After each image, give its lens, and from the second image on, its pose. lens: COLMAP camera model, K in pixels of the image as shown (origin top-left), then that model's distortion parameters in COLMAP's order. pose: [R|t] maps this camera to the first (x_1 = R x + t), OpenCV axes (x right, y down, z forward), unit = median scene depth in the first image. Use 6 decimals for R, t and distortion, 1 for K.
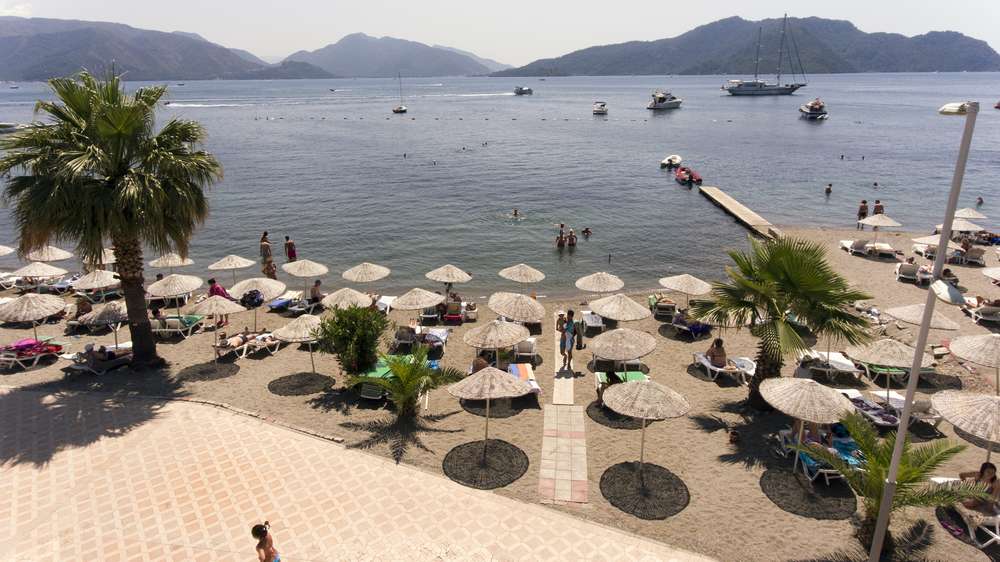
lens RADIAL K [[587.2, 0, 493.5], [0, 587.2, 264.7], [0, 0, 1]] dist [0.002708, -0.003978]
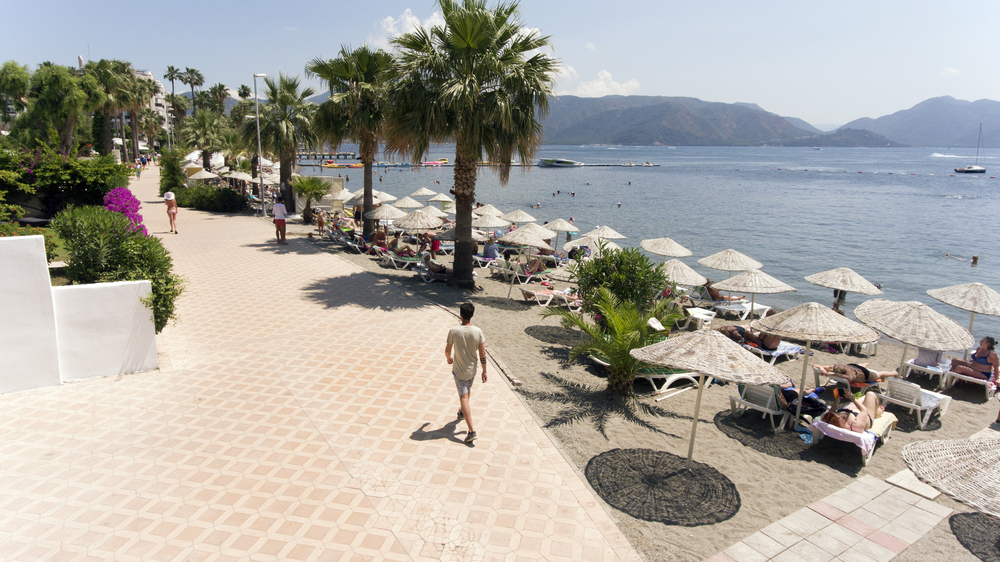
lens RADIAL K [[587.2, 0, 493.5], [0, 587.2, 264.7], [0, 0, 1]] dist [0.002708, -0.003978]
pose [[0.663478, 0.166126, -0.729520, 0.190532], [-0.241766, 0.970334, 0.001084, 0.120931], [0.708058, 0.175654, 0.683958, 0.325955]]
